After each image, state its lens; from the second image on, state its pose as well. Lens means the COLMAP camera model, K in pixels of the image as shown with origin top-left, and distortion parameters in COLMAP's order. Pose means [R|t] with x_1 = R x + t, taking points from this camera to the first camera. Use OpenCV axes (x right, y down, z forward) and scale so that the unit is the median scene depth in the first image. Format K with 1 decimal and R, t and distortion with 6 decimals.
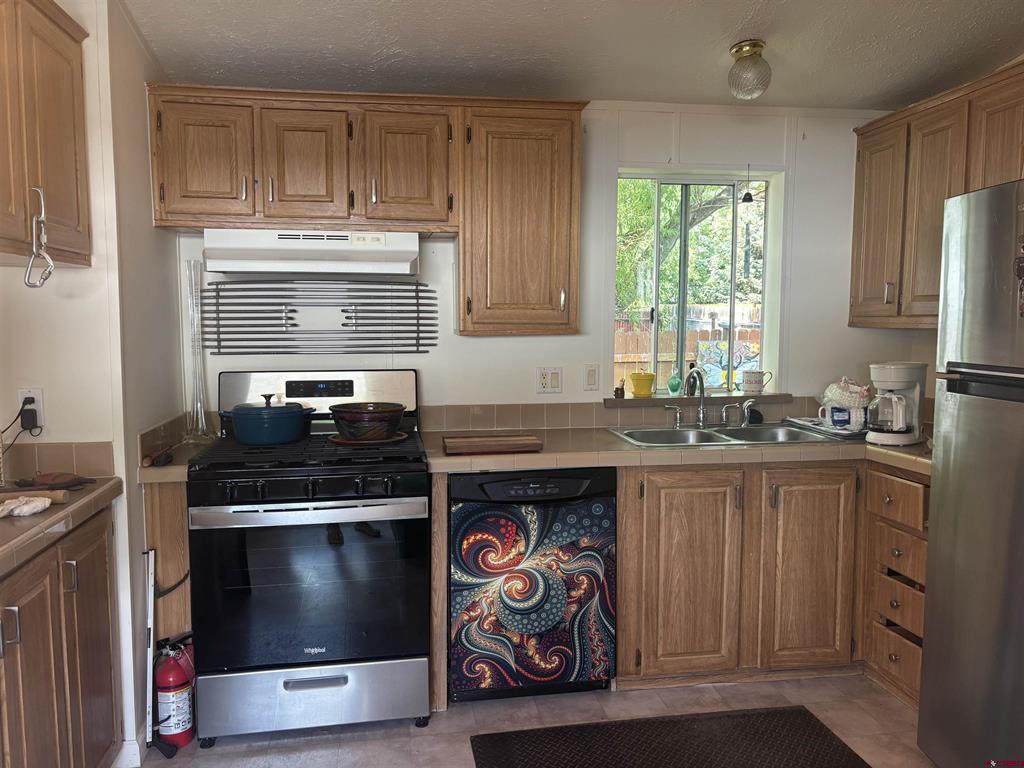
lens RADIAL K [[773.2, 0, 512.9], [0, 773.2, 383.5], [0, 0, 1]] dist [0.033662, -0.021070]
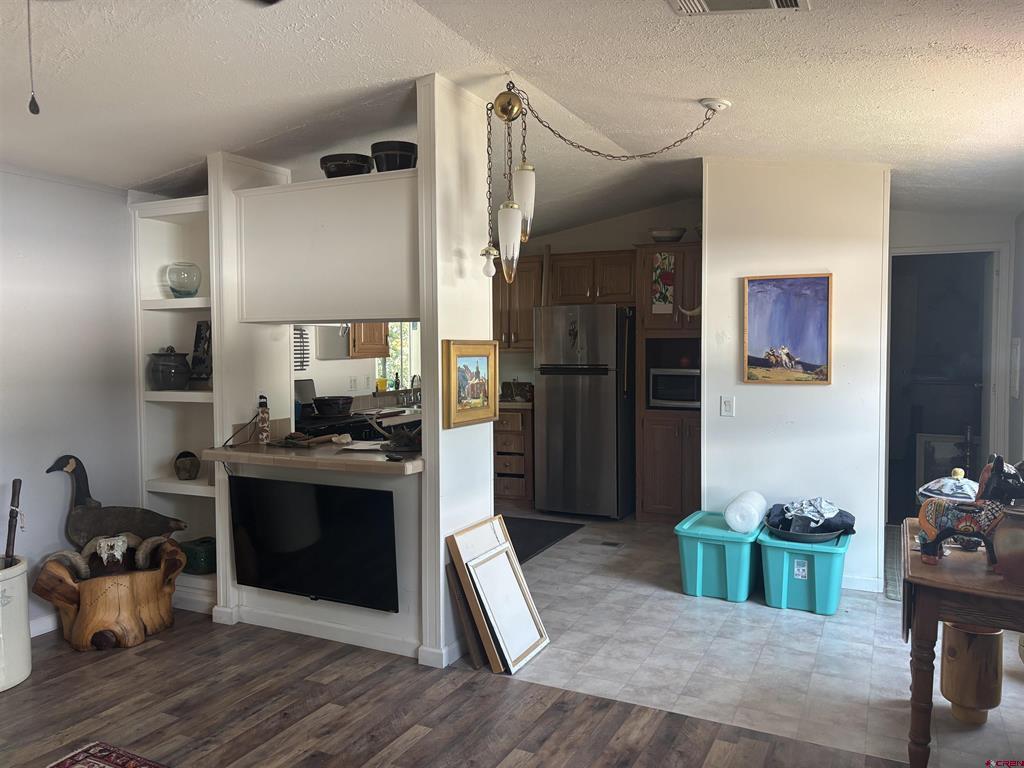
lens RADIAL K [[773.2, 0, 514.5], [0, 773.2, 381.6], [0, 0, 1]] dist [0.033662, -0.021070]
pose [[0.590352, -0.048917, 0.805662, -1.423698], [0.084535, 0.996419, -0.001444, 0.031932], [-0.802707, 0.068960, 0.592374, -0.447003]]
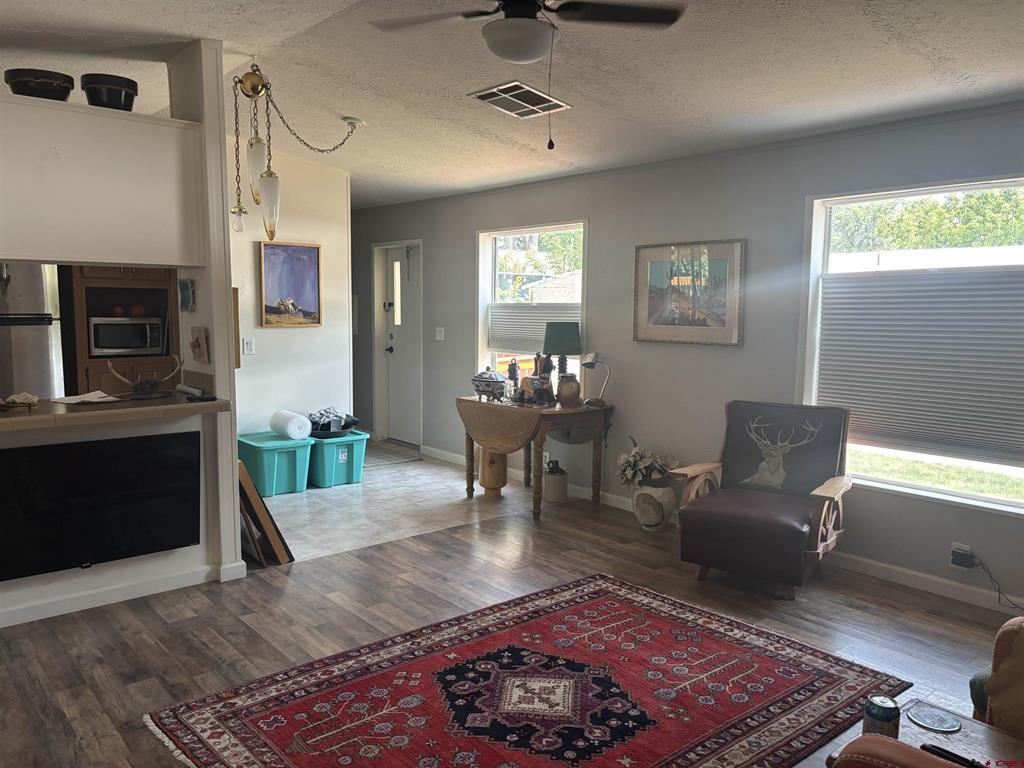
lens RADIAL K [[773.2, 0, 513.8], [0, 773.2, 386.0], [0, 0, 1]] dist [0.033662, -0.021070]
pose [[-0.511988, -0.106041, 0.852422, -2.035694], [0.066040, 0.984555, 0.162143, -0.082523], [-0.856450, 0.139309, -0.497077, 0.850617]]
